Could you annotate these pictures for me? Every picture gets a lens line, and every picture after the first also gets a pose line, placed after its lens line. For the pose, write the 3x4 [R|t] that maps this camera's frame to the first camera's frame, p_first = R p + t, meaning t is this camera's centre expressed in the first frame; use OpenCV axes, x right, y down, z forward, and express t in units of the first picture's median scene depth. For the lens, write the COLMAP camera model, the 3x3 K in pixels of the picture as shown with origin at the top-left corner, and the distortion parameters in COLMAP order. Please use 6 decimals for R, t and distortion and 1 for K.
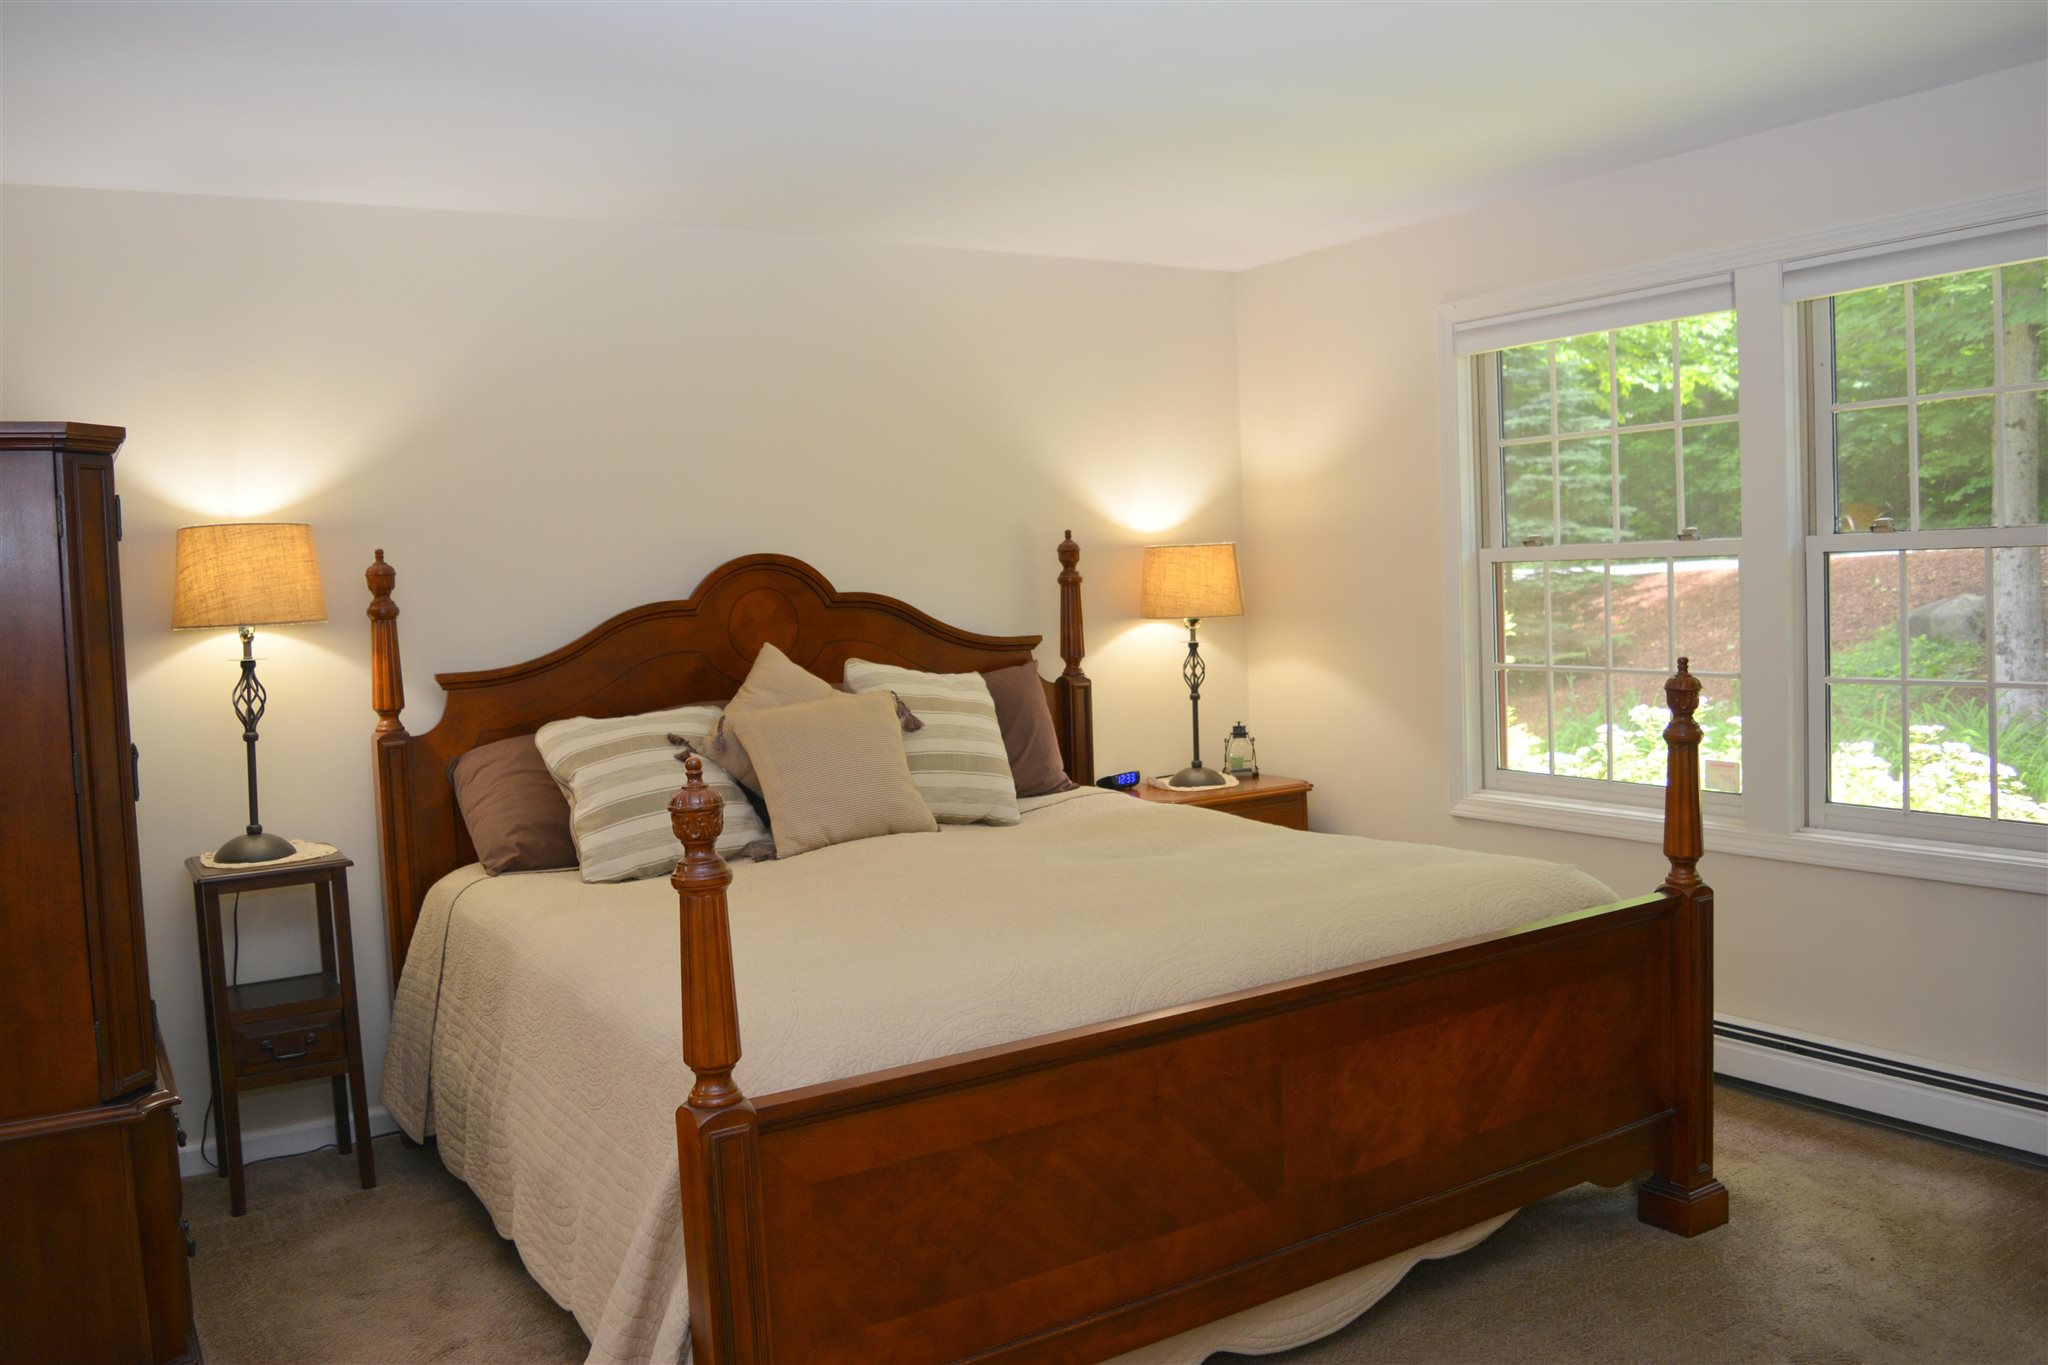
lens RADIAL K [[1582.6, 0, 1021.5], [0, 1582.6, 677.6], [0, 0, 1]] dist [-0.093539, 0.015663]
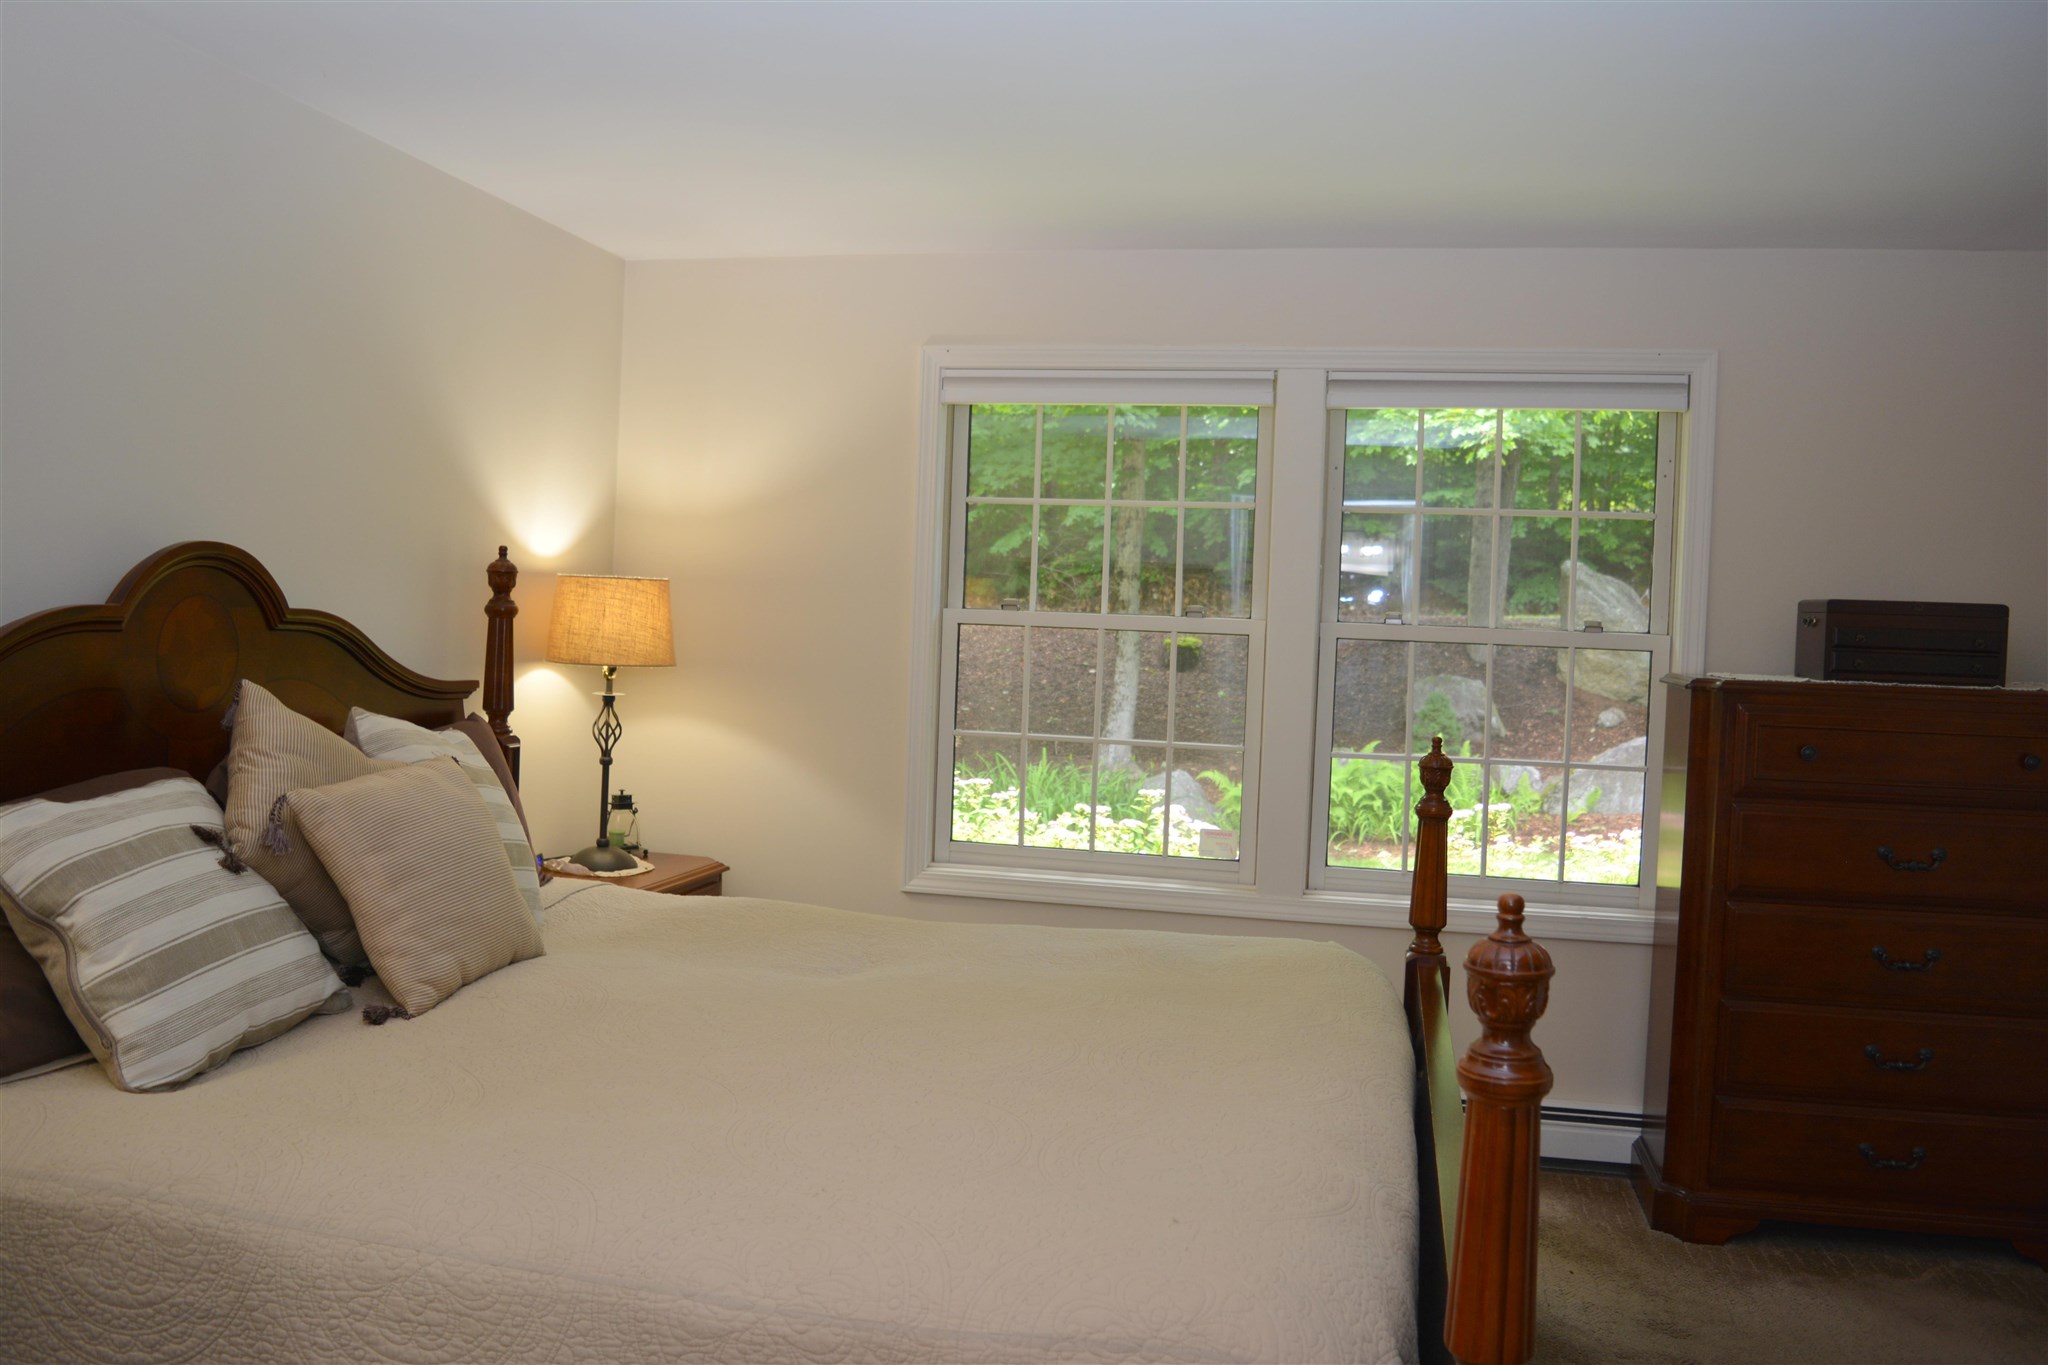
lens RADIAL K [[1582.6, 0, 1023.5], [0, 1582.6, 688.2], [0, 0, 1]] dist [-0.093539, 0.015663]
pose [[0.714350, 0.037238, 0.698797, -0.335636], [-0.020553, 0.999269, -0.032240, -0.004154], [-0.699486, 0.008668, 0.714593, 0.282482]]
